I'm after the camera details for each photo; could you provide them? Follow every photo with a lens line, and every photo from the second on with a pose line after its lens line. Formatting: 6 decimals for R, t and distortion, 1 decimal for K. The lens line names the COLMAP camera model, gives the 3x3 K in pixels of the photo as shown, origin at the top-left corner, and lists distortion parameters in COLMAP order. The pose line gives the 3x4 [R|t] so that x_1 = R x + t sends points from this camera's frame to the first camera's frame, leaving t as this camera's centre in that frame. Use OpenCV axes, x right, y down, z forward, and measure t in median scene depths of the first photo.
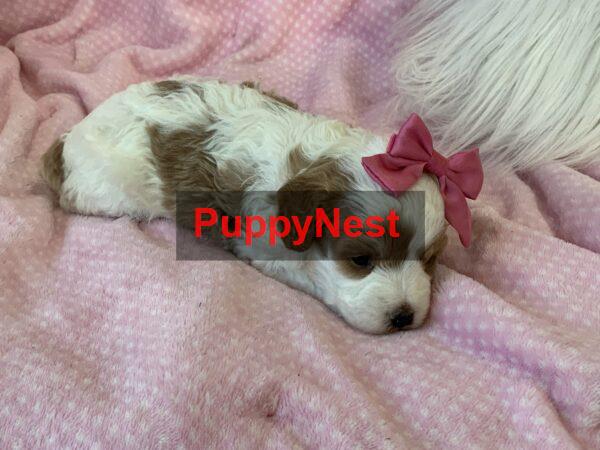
lens RADIAL K [[843.2, 0, 297.7], [0, 843.2, 266.1], [0, 0, 1]] dist [0.019090, -0.026255]
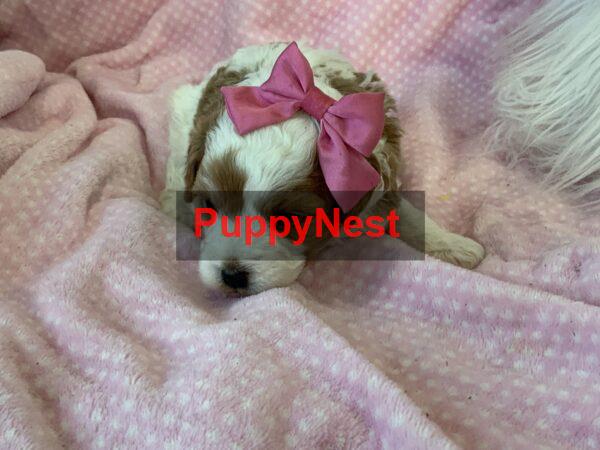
lens RADIAL K [[845.1, 0, 300.0], [0, 845.1, 225.0], [0, 0, 1]] dist [0.127894, -0.344479]
pose [[0.994925, 0.039325, -0.092620, 0.002579], [-0.051992, 0.988984, -0.138589, 0.025984], [0.086150, 0.142701, 0.986009, 0.131422]]
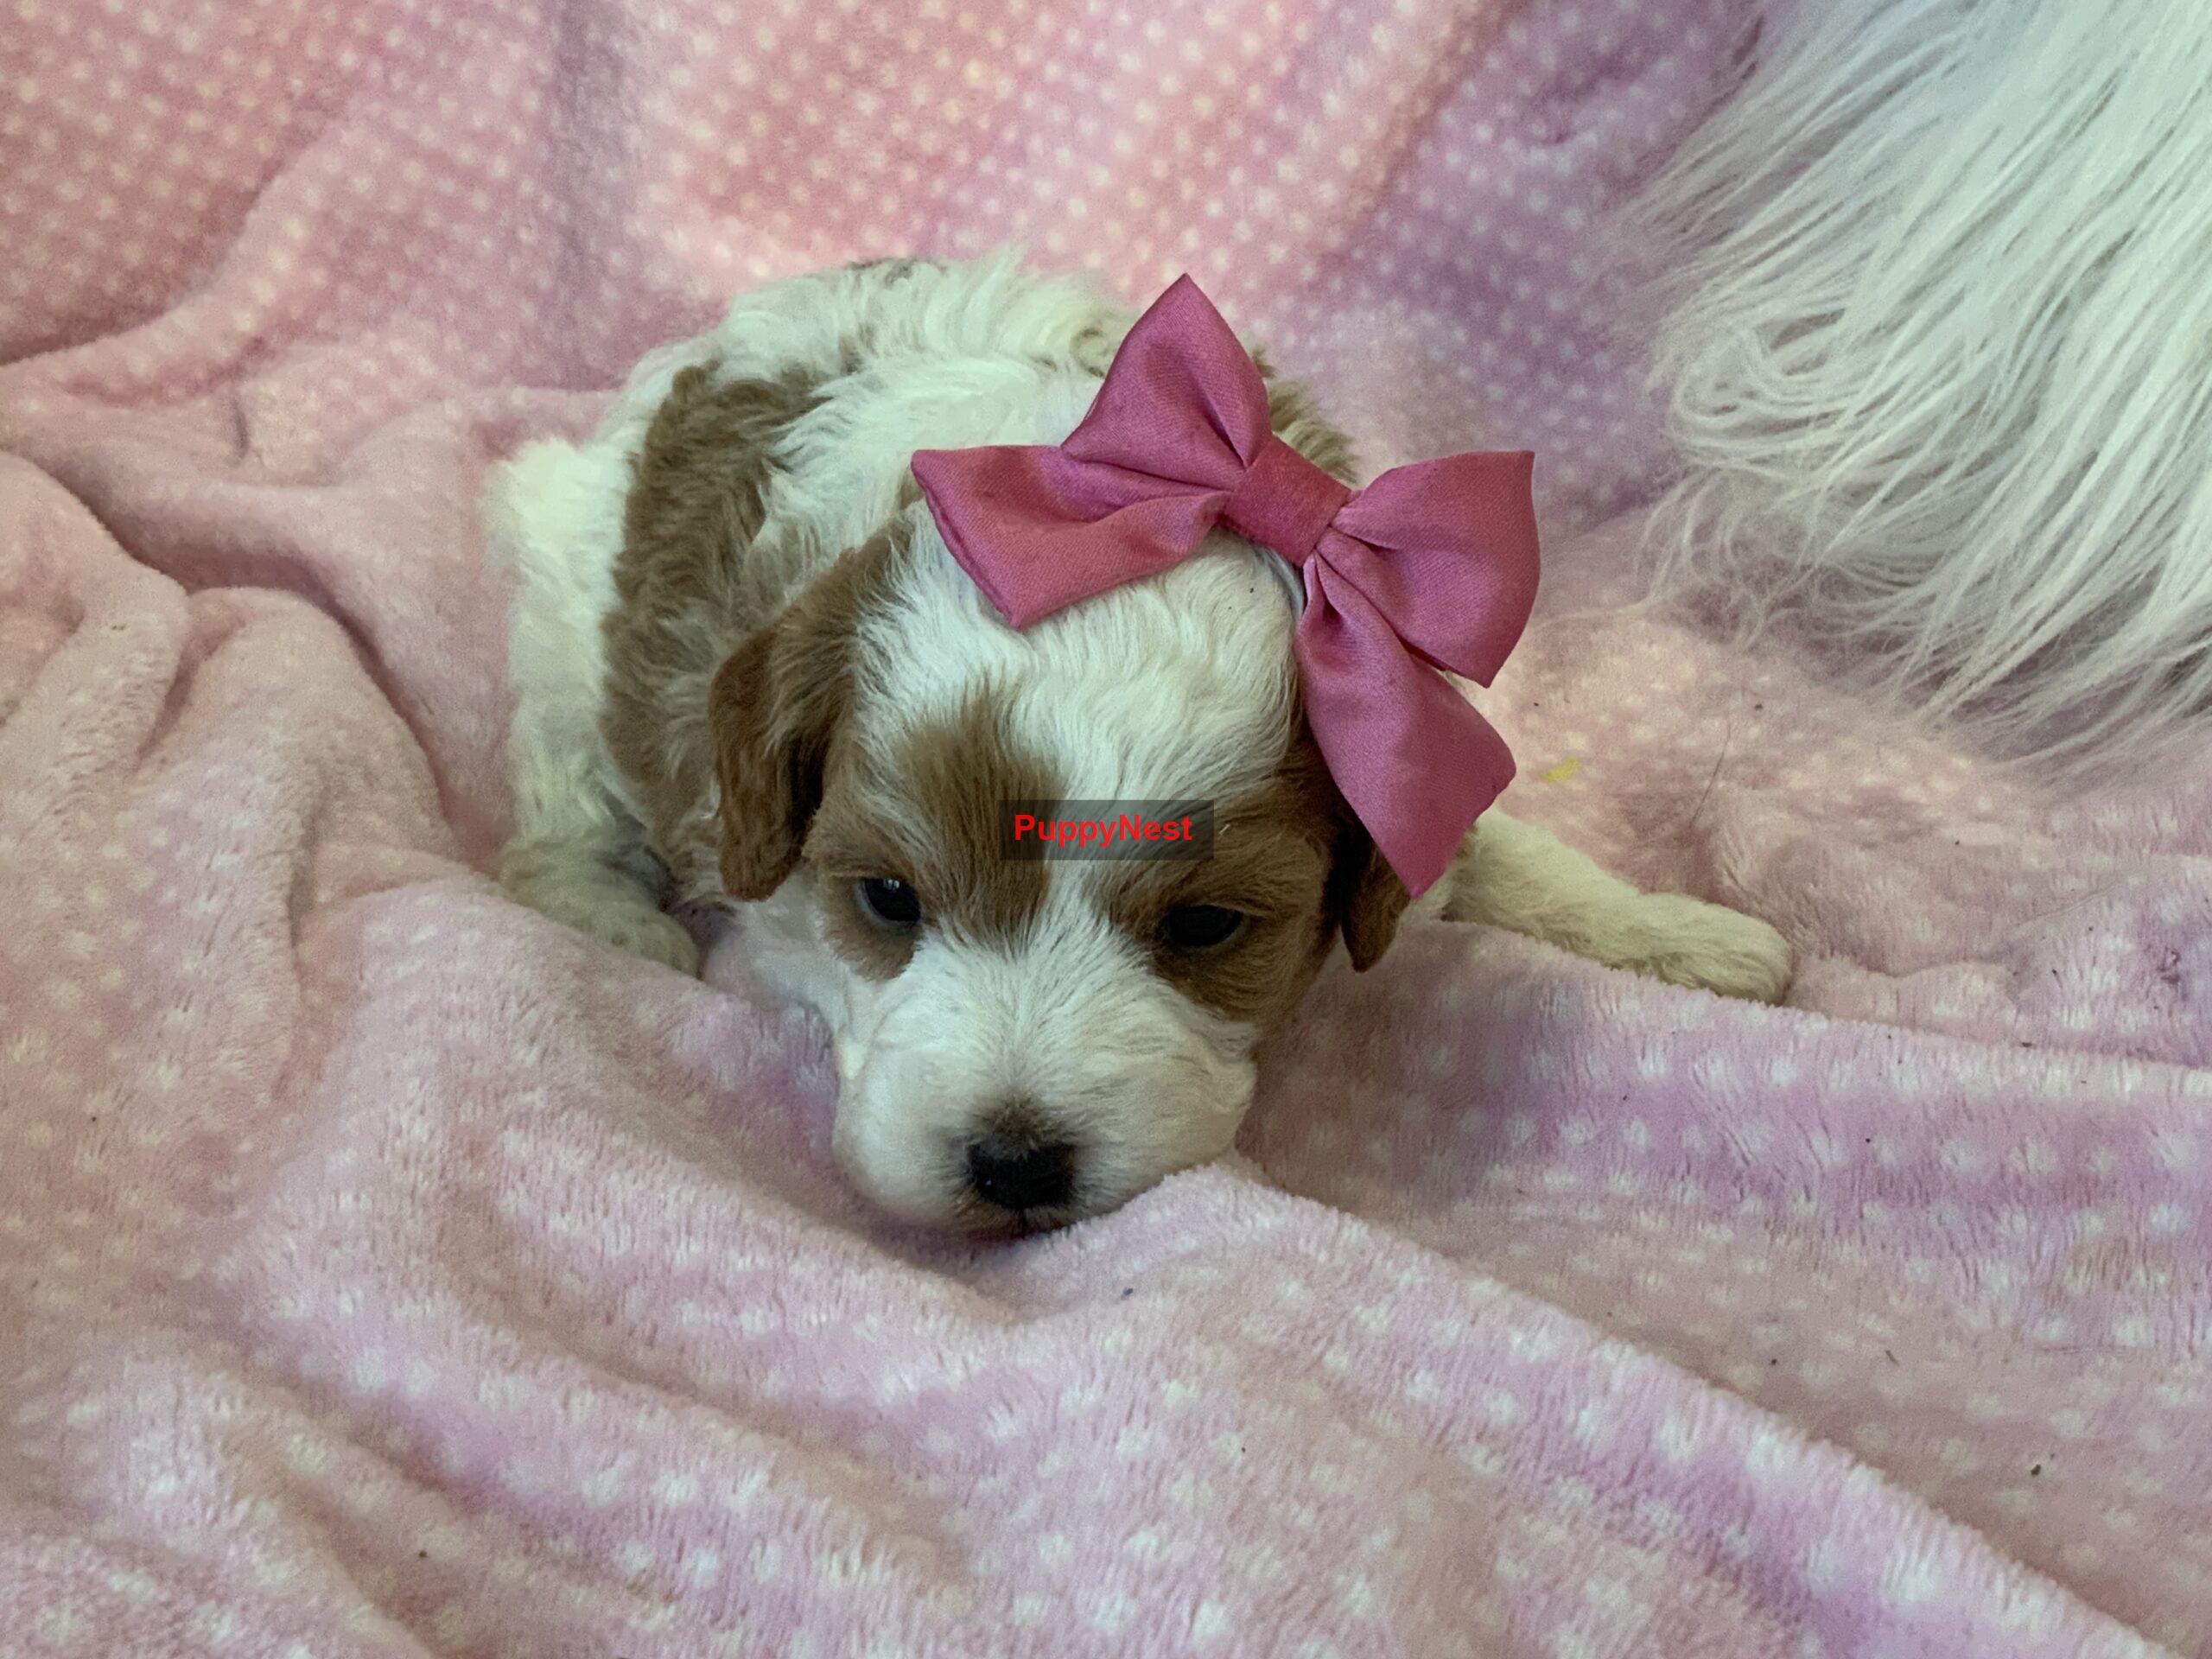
lens RADIAL K [[3115.6, 0, 1106.0], [0, 3115.6, 829.5], [0, 0, 1]] dist [0.127894, -0.344479]
pose [[0.995434, -0.059114, 0.074941, -0.098213], [0.070979, 0.983380, -0.167110, 0.024621], [-0.063817, 0.171666, 0.983086, 0.138267]]
